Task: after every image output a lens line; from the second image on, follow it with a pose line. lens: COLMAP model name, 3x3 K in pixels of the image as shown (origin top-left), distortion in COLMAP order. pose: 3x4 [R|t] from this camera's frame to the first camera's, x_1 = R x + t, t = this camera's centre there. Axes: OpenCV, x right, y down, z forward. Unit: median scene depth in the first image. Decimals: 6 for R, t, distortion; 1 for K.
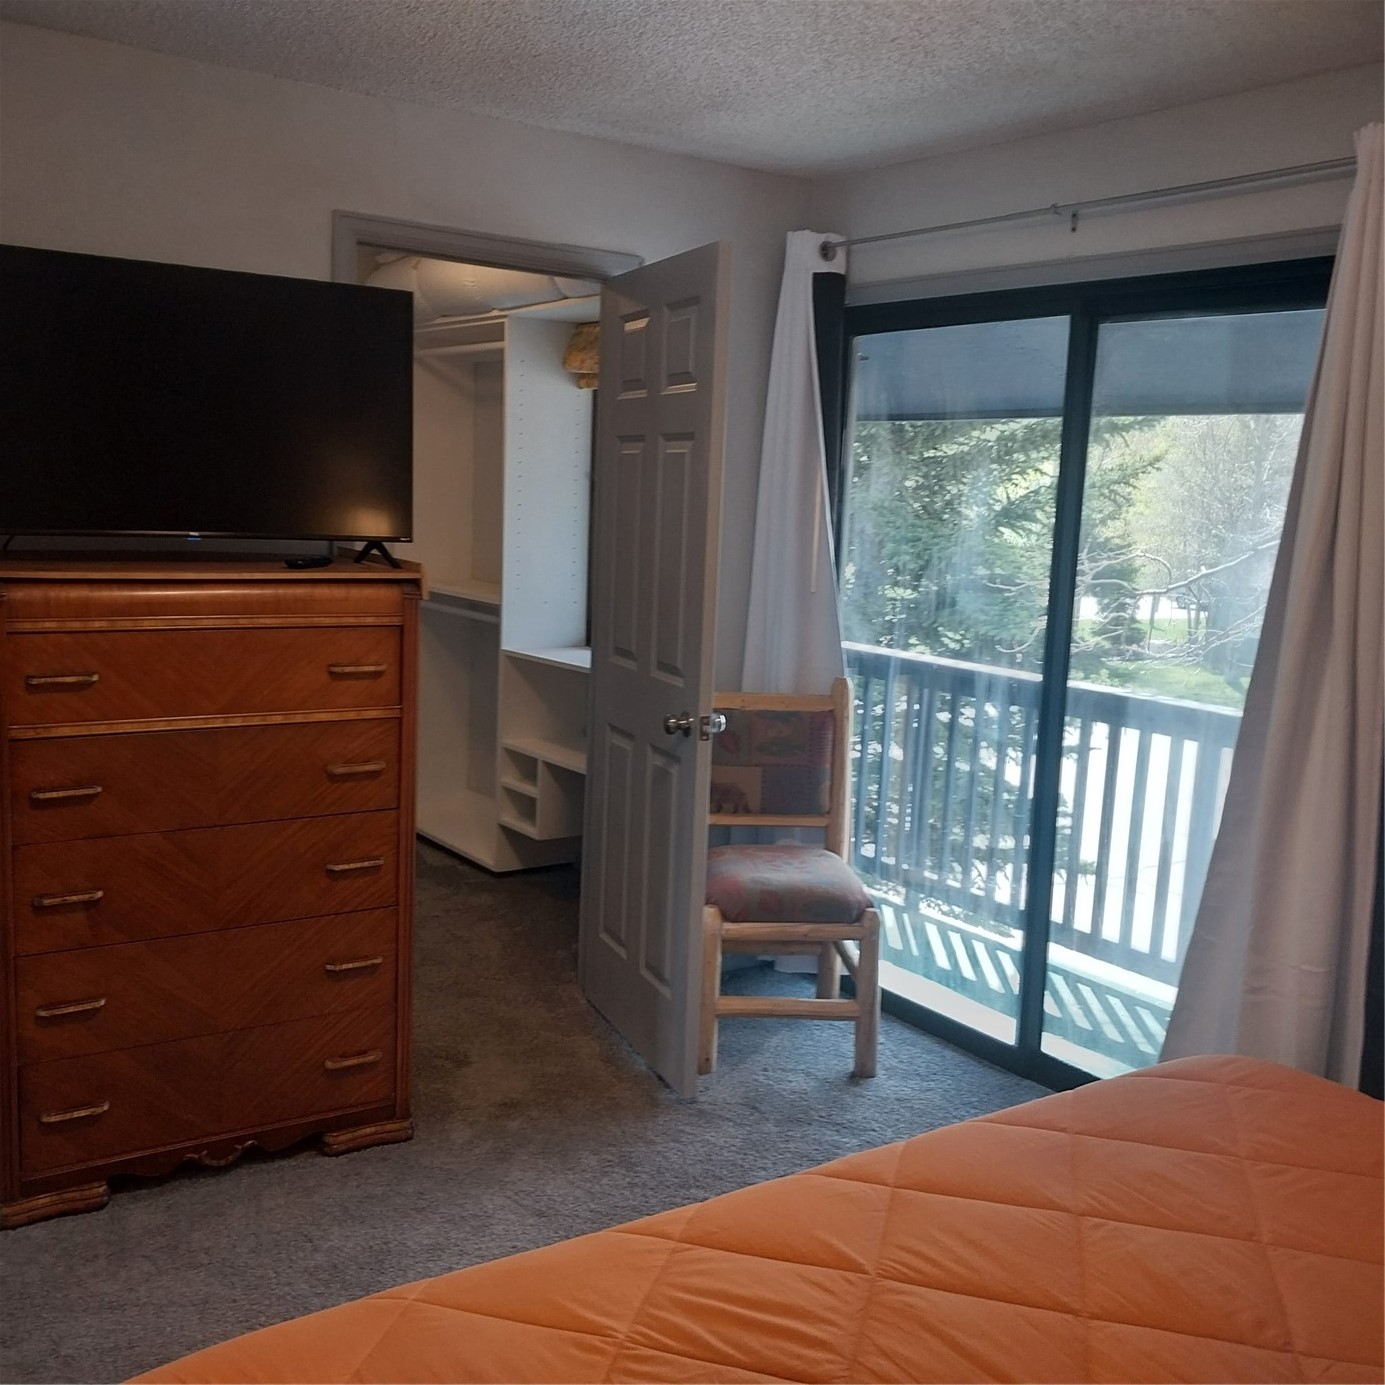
lens RADIAL K [[1454.4, 0, 697.6], [0, 1454.4, 679.9], [0, 0, 1]] dist [0.266253, -0.676225]
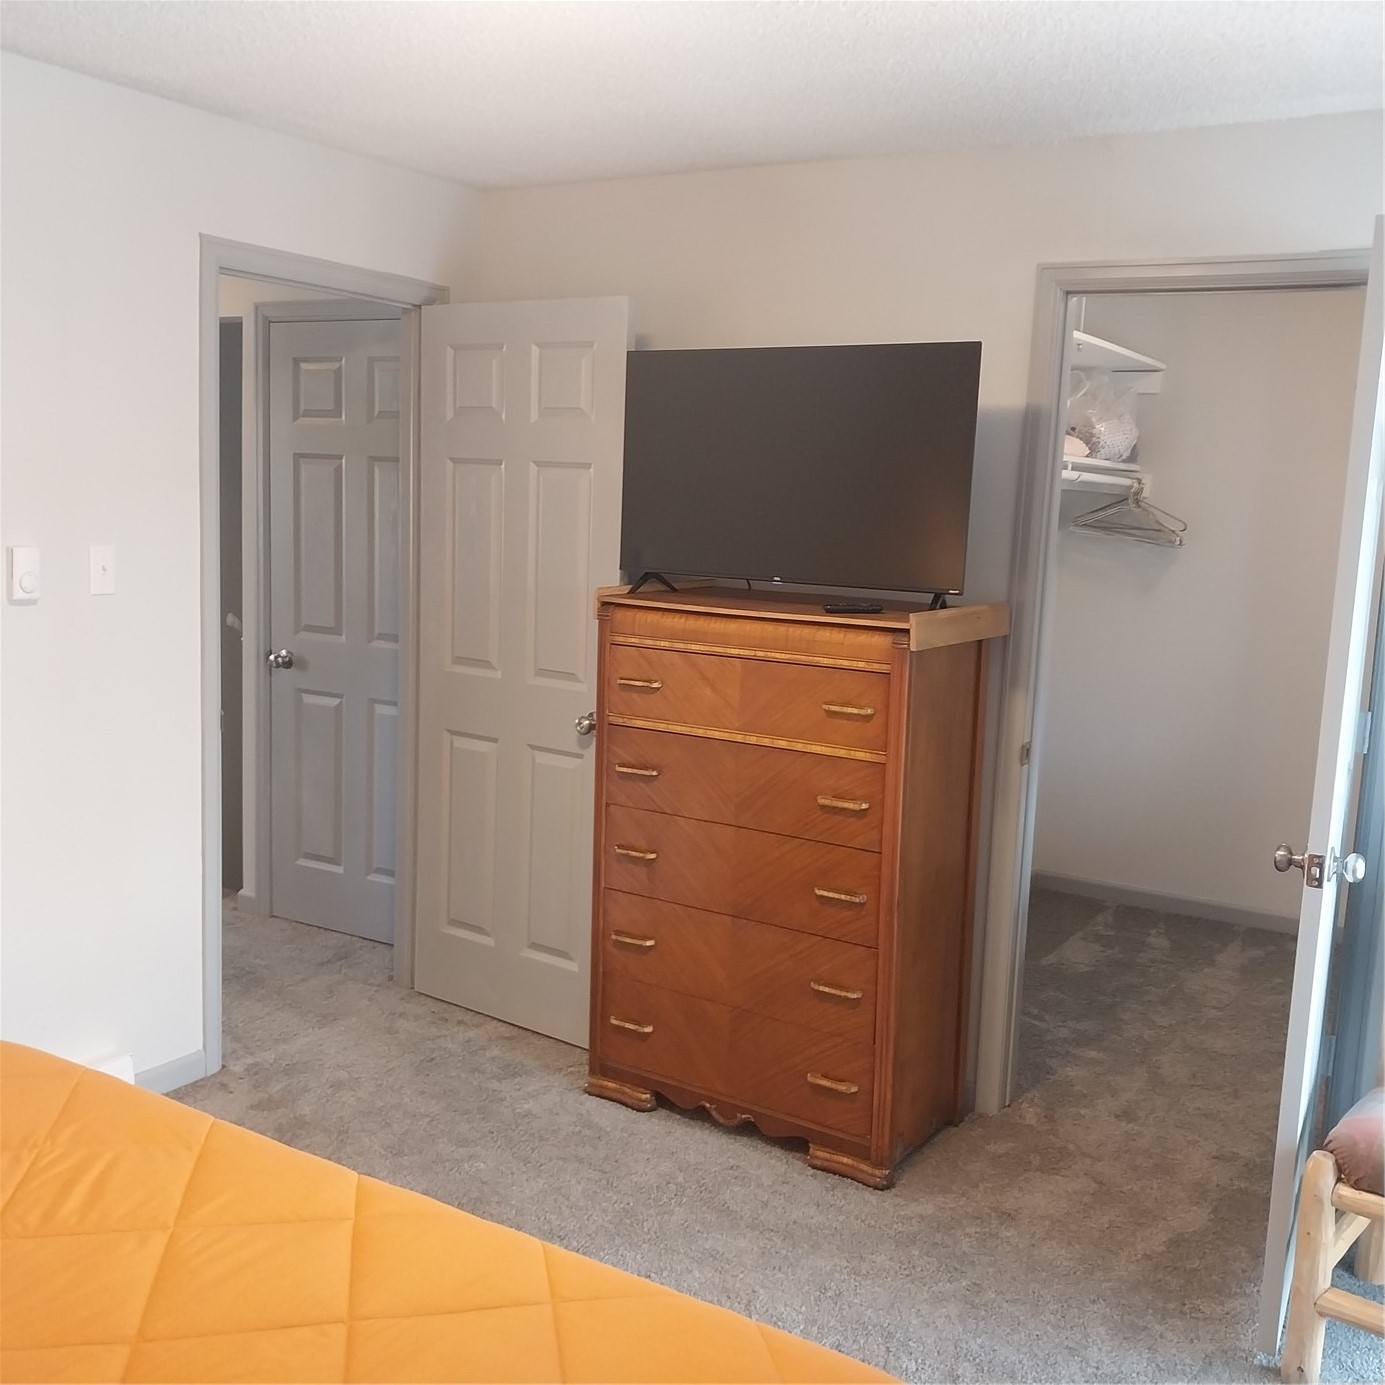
lens RADIAL K [[1454.4, 0, 697.6], [0, 1454.4, 679.9], [0, 0, 1]] dist [0.266253, -0.676225]
pose [[0.389235, 0.093386, -0.916393, 0.679608], [-0.140999, 0.989164, 0.040913, -0.055940], [0.910283, 0.113286, 0.398184, 0.482090]]
